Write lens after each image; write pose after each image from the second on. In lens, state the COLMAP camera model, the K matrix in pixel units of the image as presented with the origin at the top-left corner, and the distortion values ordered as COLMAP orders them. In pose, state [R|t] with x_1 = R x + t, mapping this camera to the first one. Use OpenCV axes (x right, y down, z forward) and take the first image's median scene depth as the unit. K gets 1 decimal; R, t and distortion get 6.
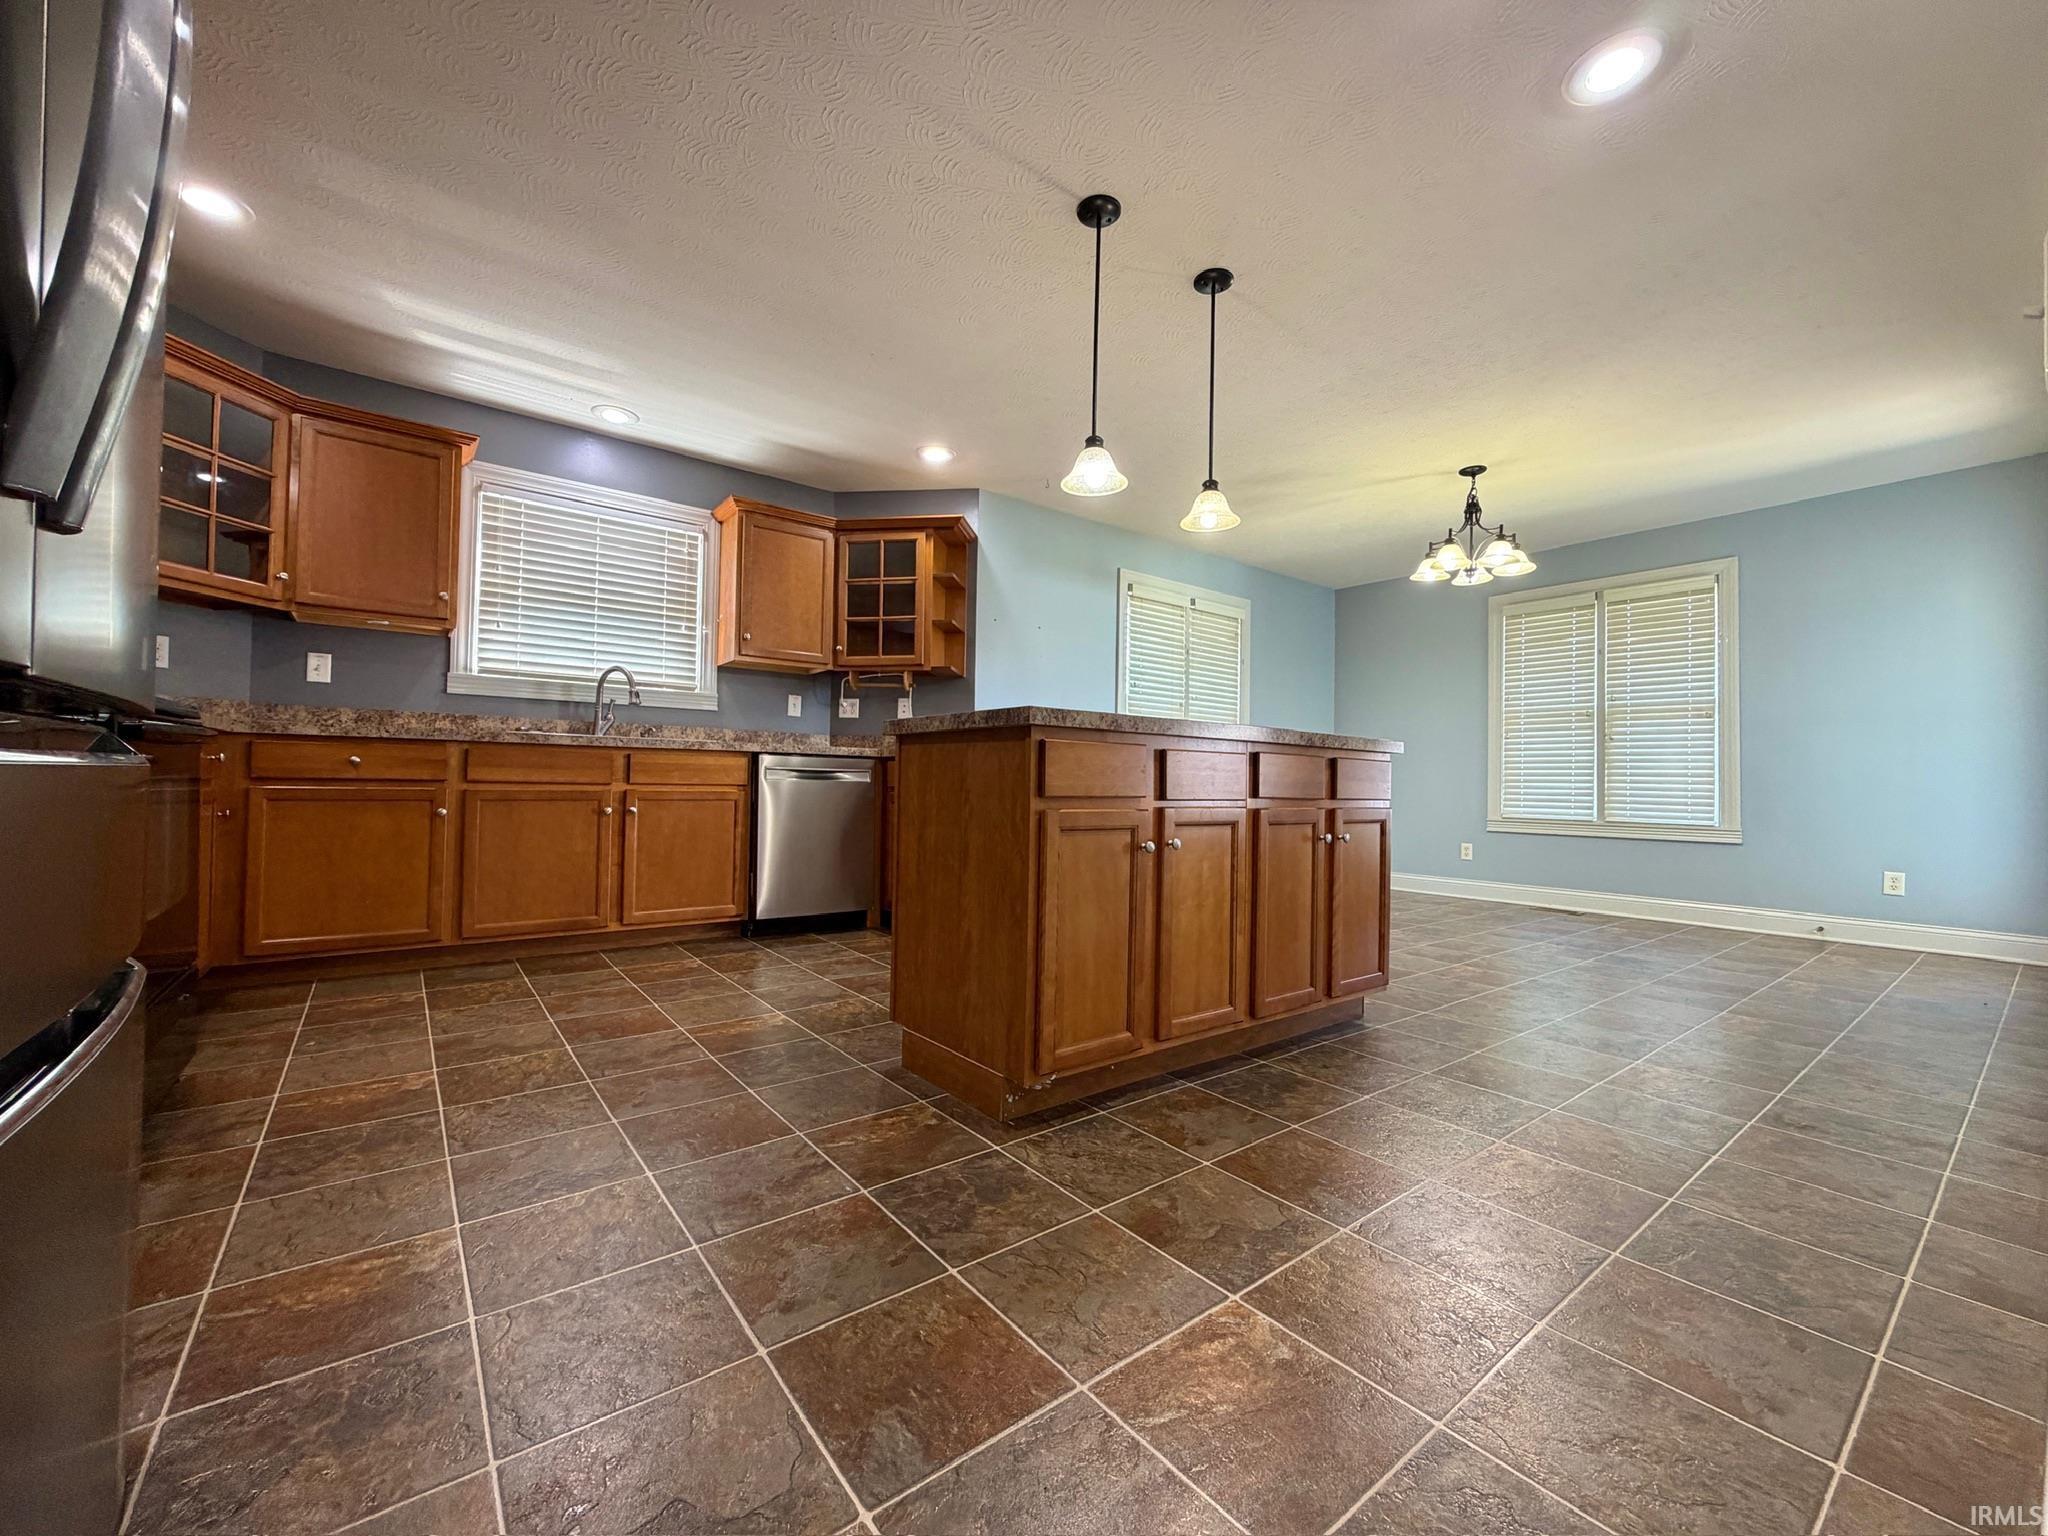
lens RADIAL K [[817.8, 0, 1020.3], [0, 817.8, 767.7], [0, 0, 1]] dist [0.001662, 0.000009]
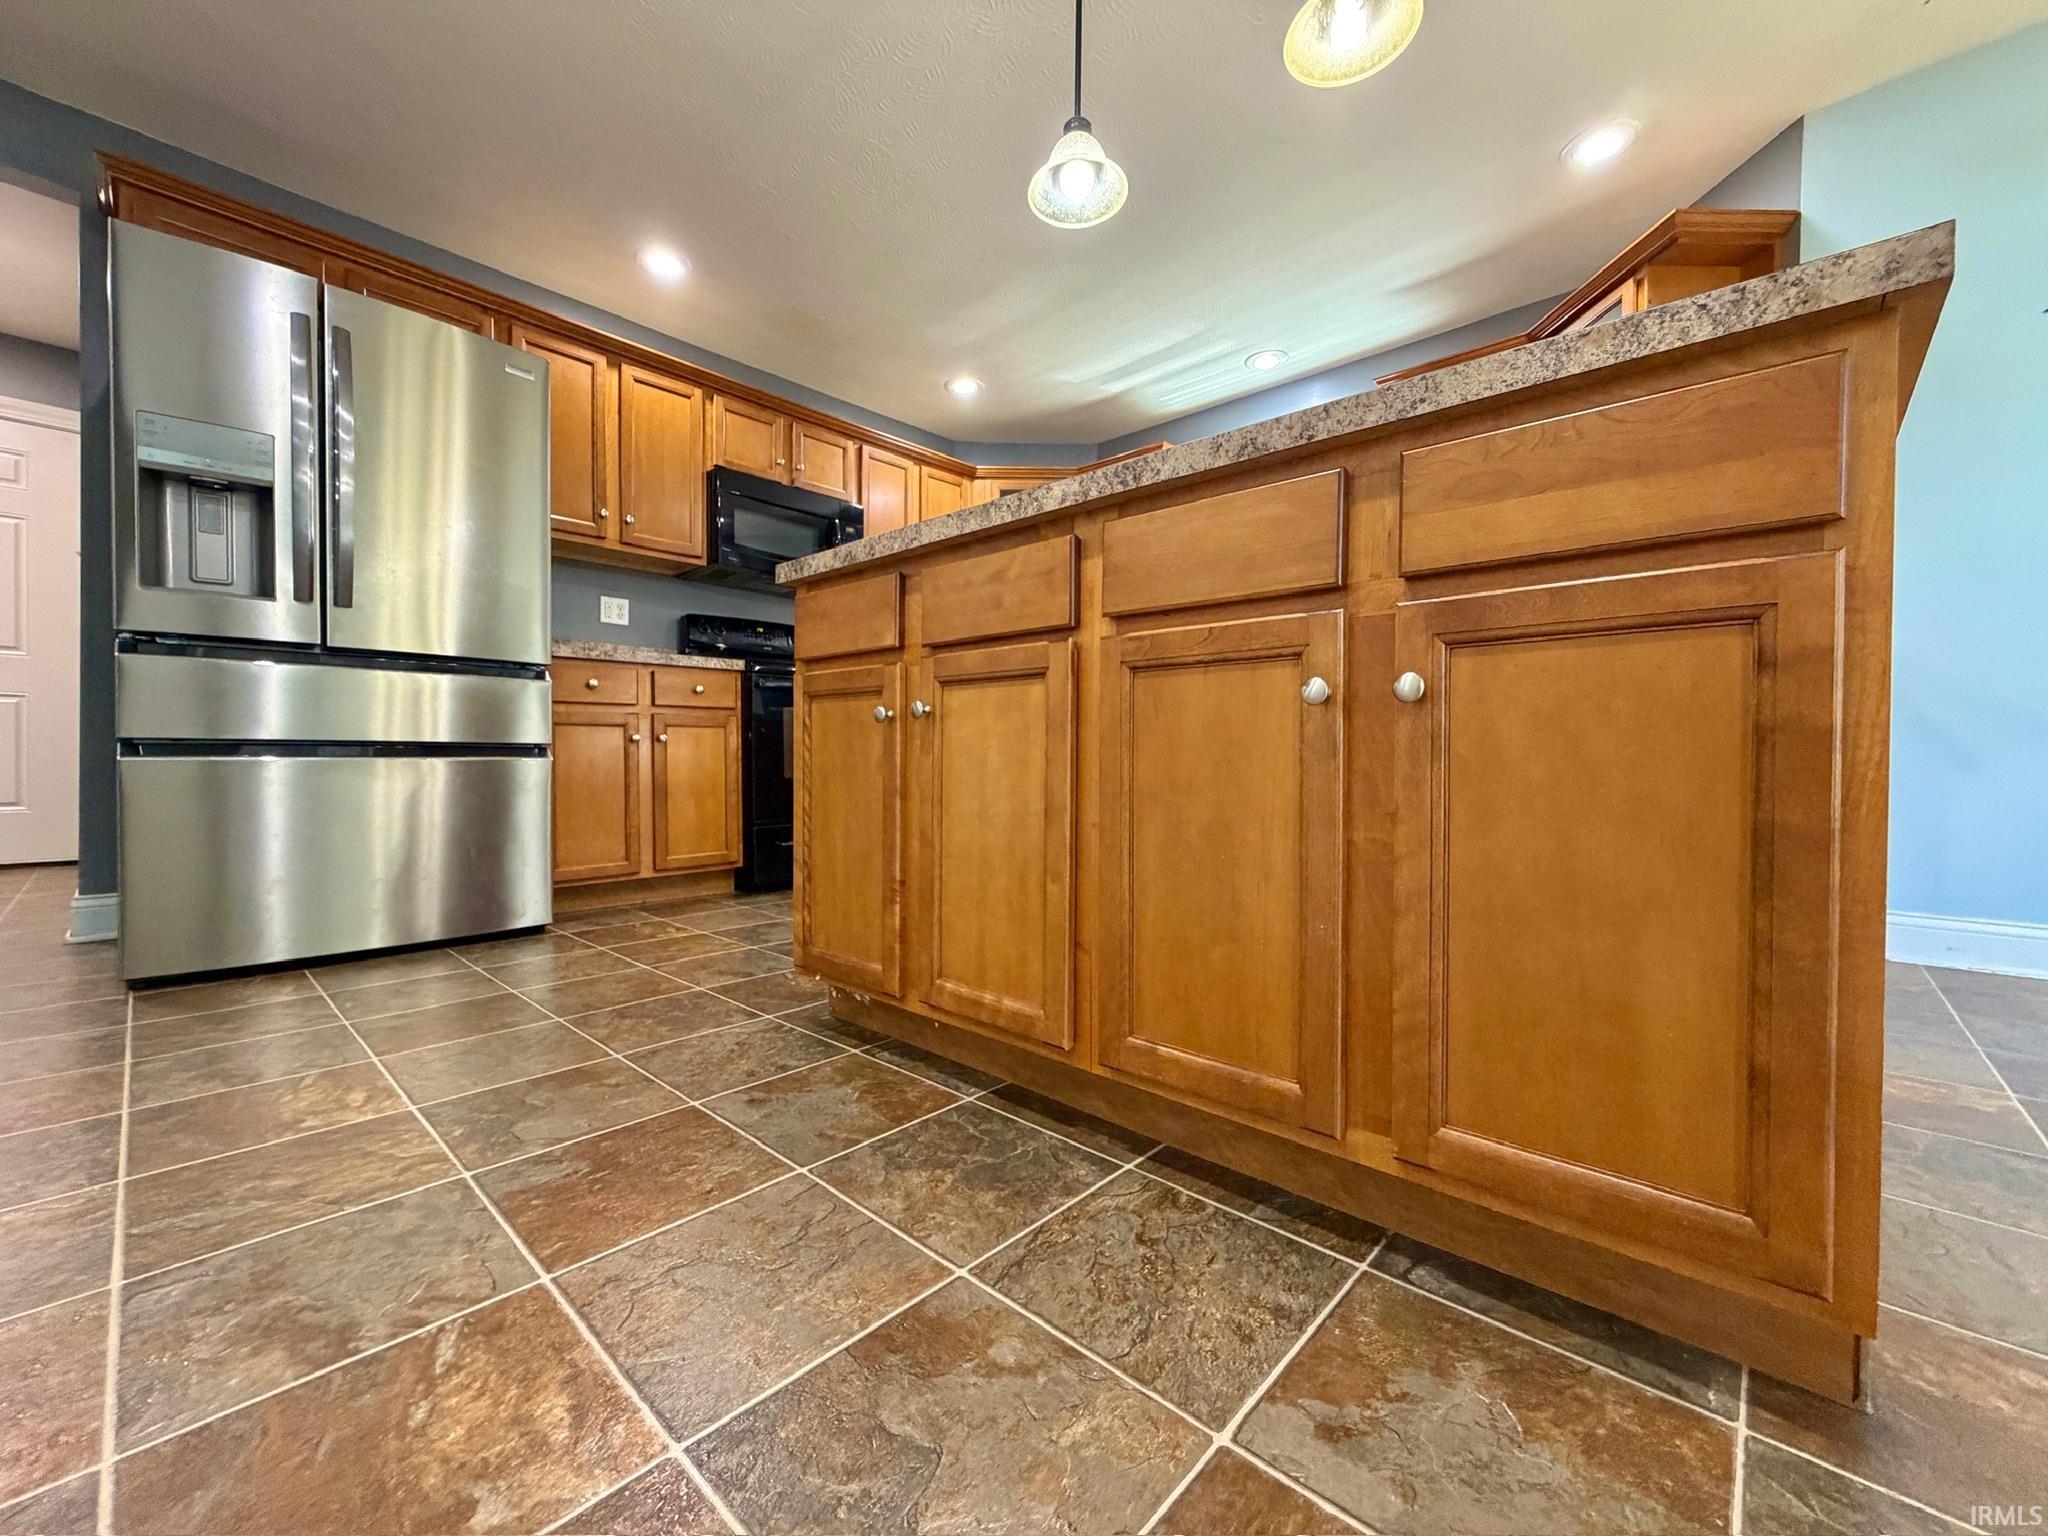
lens RADIAL K [[817.8, 0, 1020.3], [0, 817.8, 767.7], [0, 0, 1]] dist [0.001662, 0.000009]
pose [[0.159852, -0.007659, -0.987111, 0.481341], [0.016125, 0.999857, -0.005147, 0.081196], [0.987009, -0.015095, 0.159952, 0.546822]]
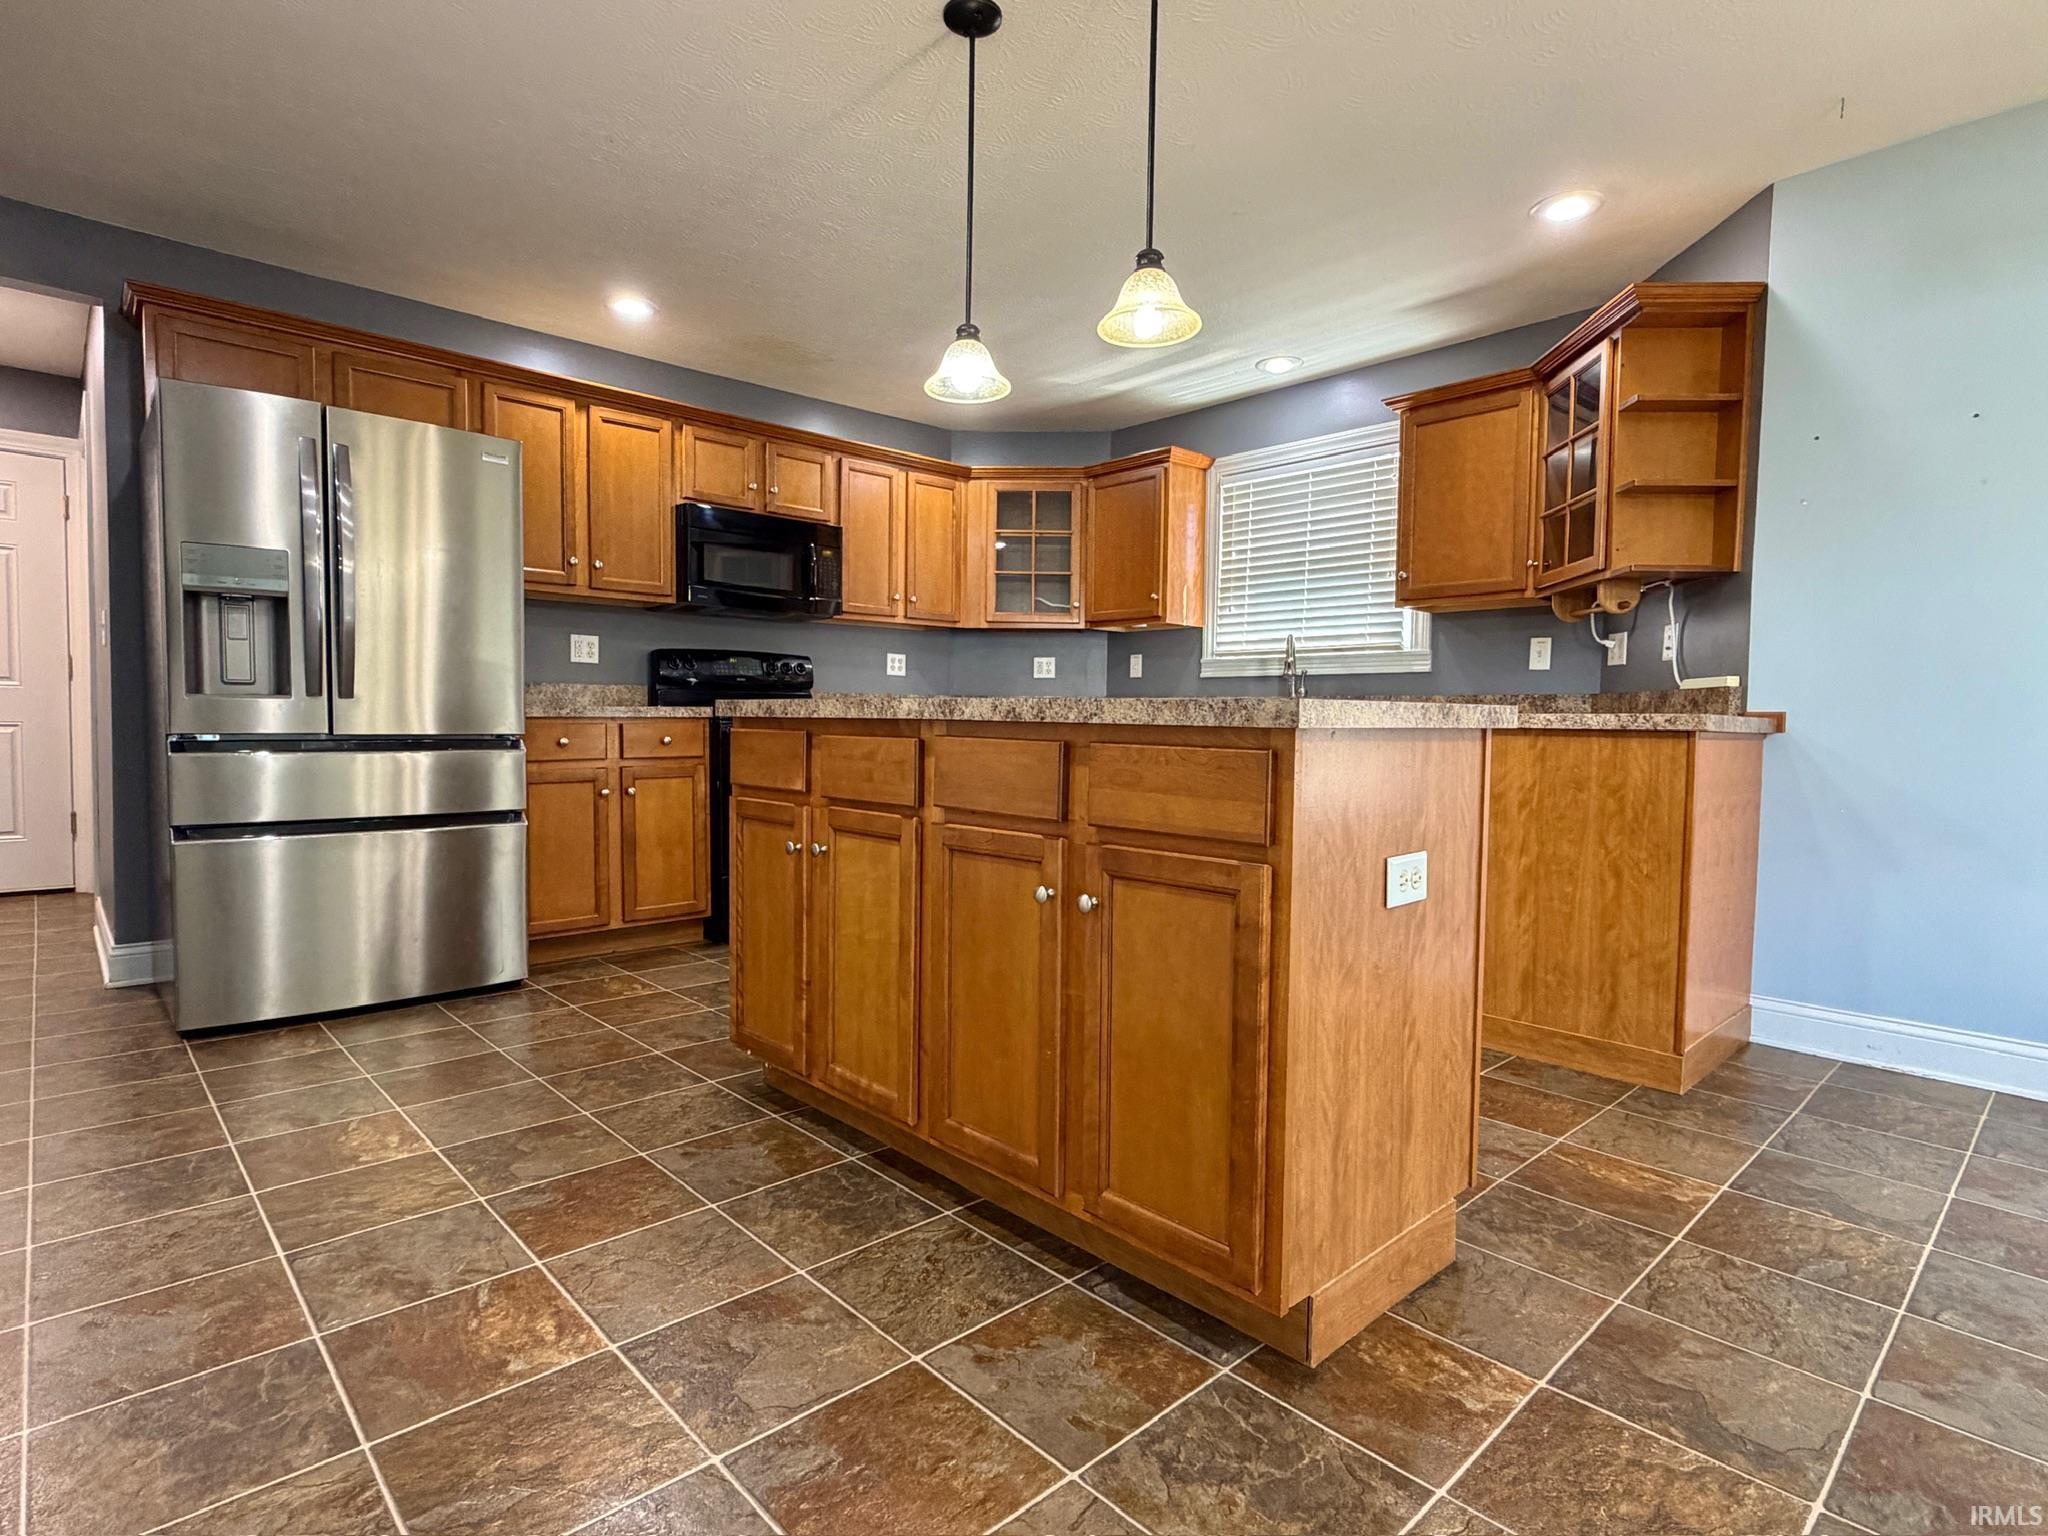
lens RADIAL K [[1058.5, 0, 1024.0], [0, 1058.5, 768.0], [0, 0, 1]] dist [0.001867, -0.000638]
pose [[0.089486, 0.028211, -0.995588, 0.715369], [0.006839, 0.999558, 0.028938, -0.011008], [0.995965, -0.009399, 0.089253, 0.625255]]
